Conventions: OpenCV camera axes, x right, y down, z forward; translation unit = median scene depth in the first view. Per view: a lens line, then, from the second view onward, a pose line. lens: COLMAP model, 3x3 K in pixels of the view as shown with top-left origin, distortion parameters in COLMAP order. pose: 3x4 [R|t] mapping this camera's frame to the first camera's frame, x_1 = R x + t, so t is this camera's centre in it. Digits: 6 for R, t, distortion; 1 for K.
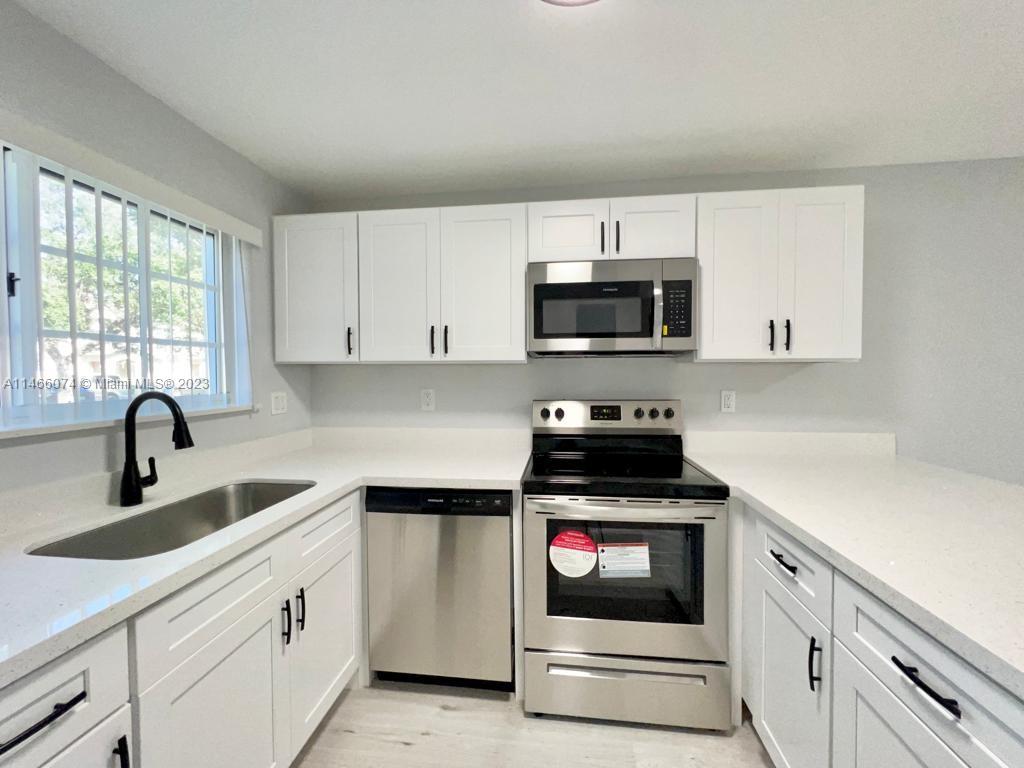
lens RADIAL K [[434.5, 0, 513.0], [0, 434.5, 378.0], [0, 0, 1]] dist [0.001055, -0.000014]
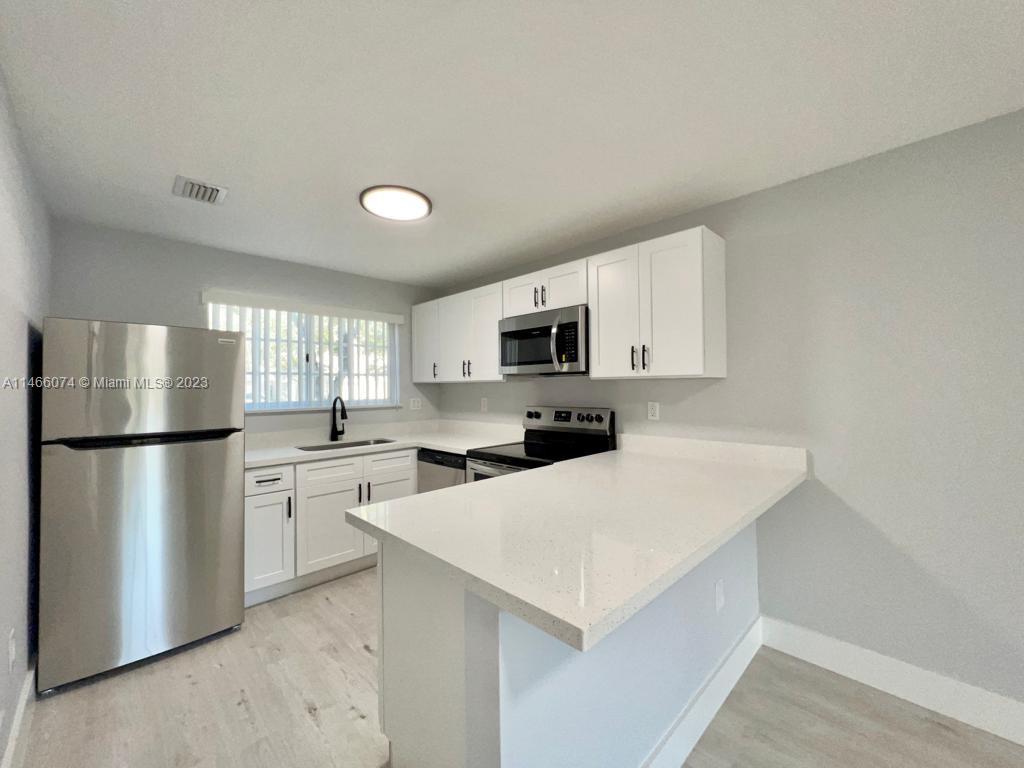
lens RADIAL K [[415.3, 0, 513.2], [0, 415.3, 381.1], [0, 0, 1]] dist [0.001978, 0.000002]
pose [[0.779736, -0.013200, -0.625970, 0.995972], [-0.003354, 0.999675, -0.025258, 0.001686], [0.626100, 0.021794, 0.779438, -0.158427]]
